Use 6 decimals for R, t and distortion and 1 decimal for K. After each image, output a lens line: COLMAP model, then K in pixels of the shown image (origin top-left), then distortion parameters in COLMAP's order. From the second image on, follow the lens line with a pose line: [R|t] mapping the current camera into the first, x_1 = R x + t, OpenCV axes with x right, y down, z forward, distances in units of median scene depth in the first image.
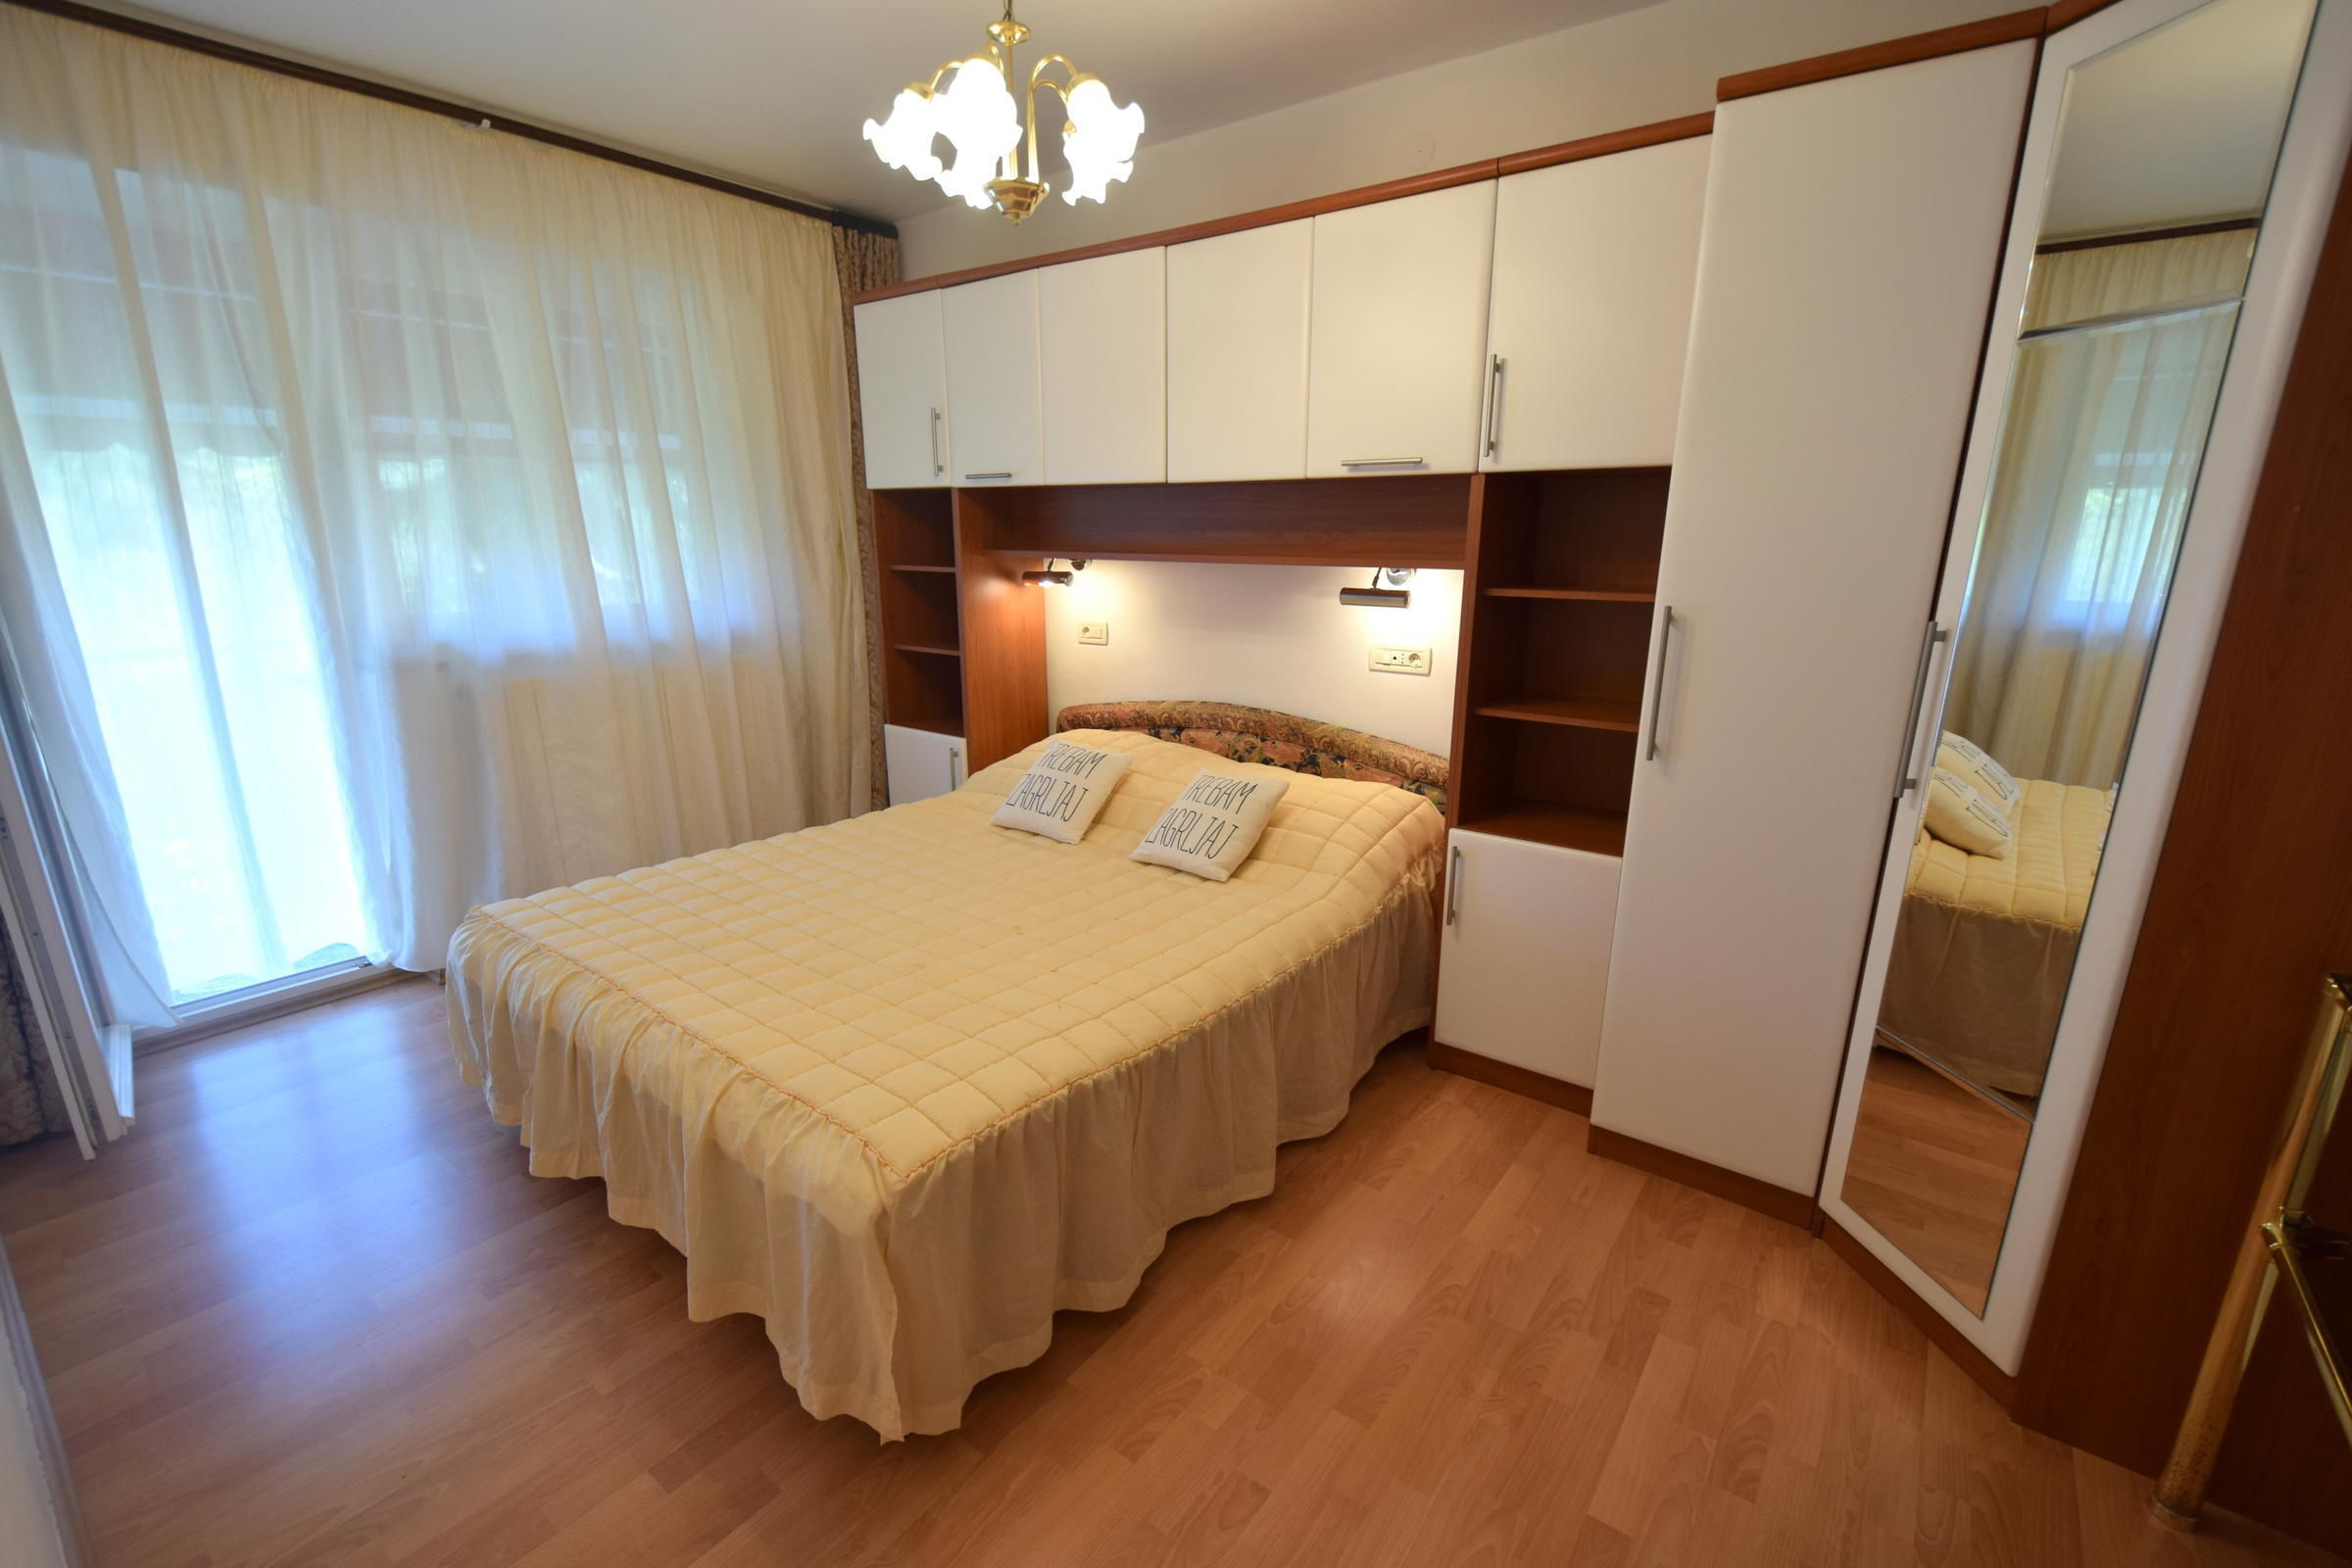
lens RADIAL K [[1027.5, 0, 1190.0], [0, 1027.5, 814.8], [0, 0, 1]] dist [-0.002013, -0.007069]
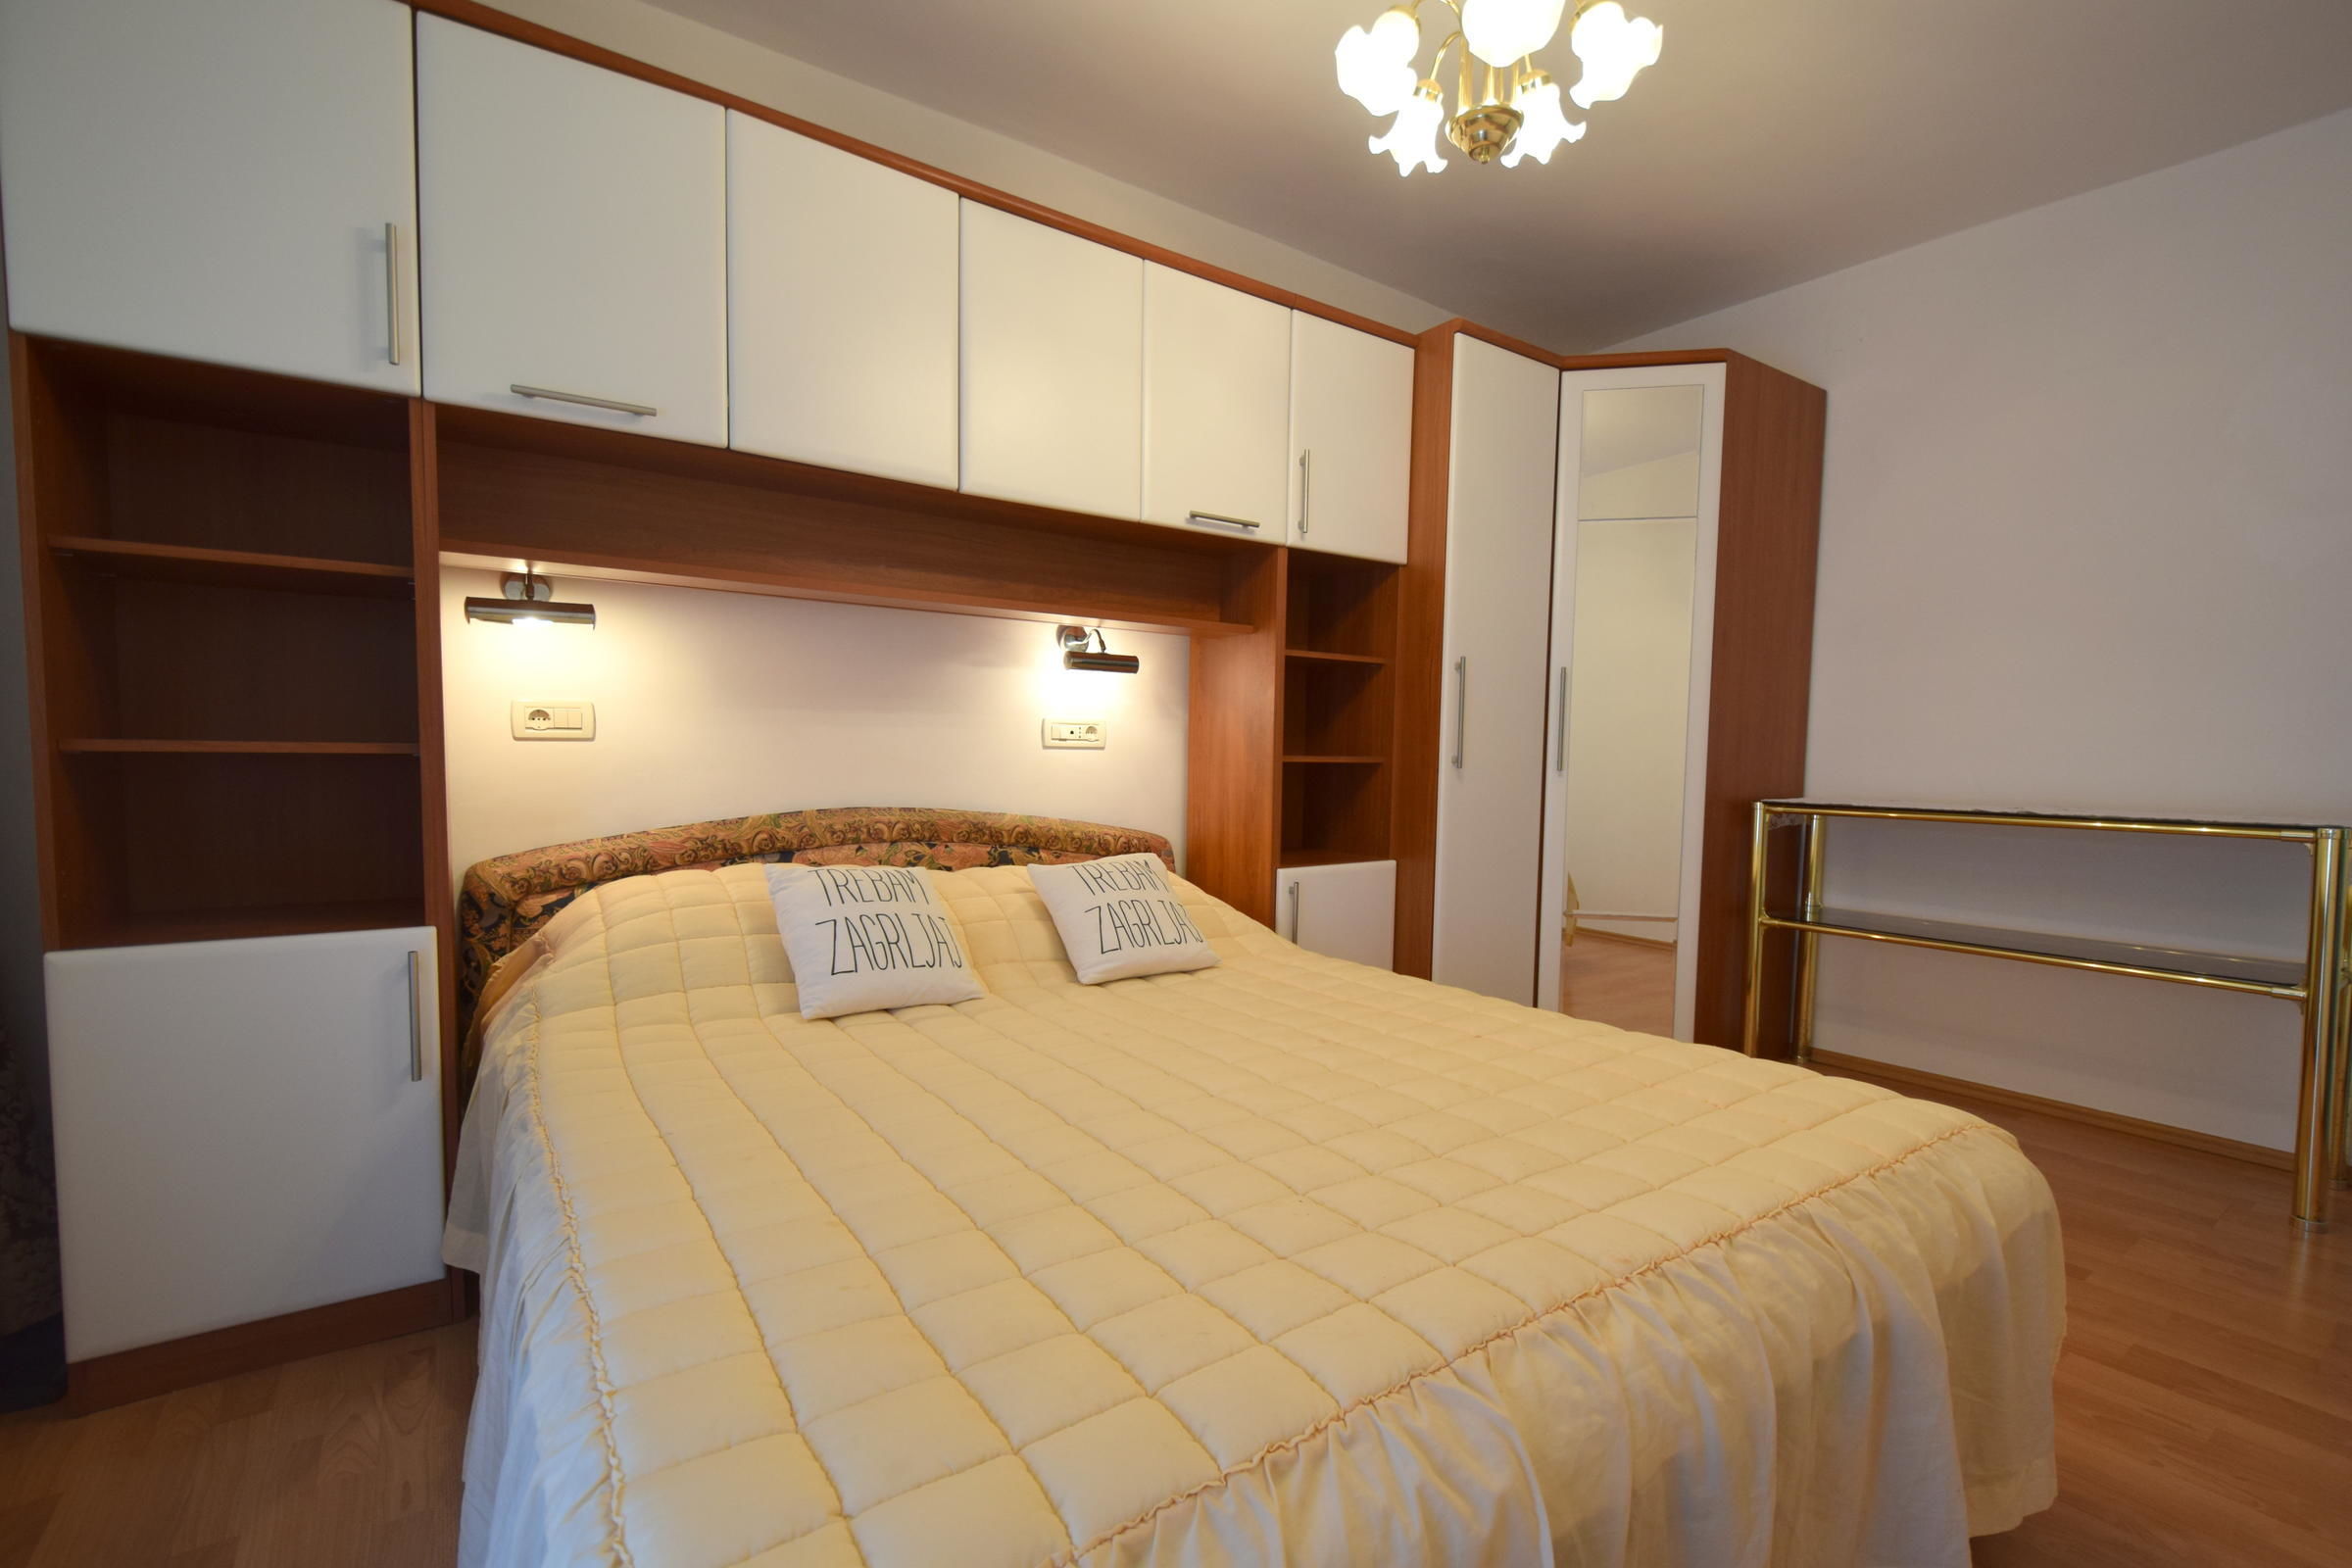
lens RADIAL K [[1027.5, 0, 1190.0], [0, 1027.5, 814.8], [0, 0, 1]] dist [-0.002013, -0.007069]
pose [[0.296906, -0.059911, 0.953025, -0.635297], [0.239386, 0.970830, -0.013548, -0.040043], [-0.924414, 0.232164, 0.302588, 0.611295]]
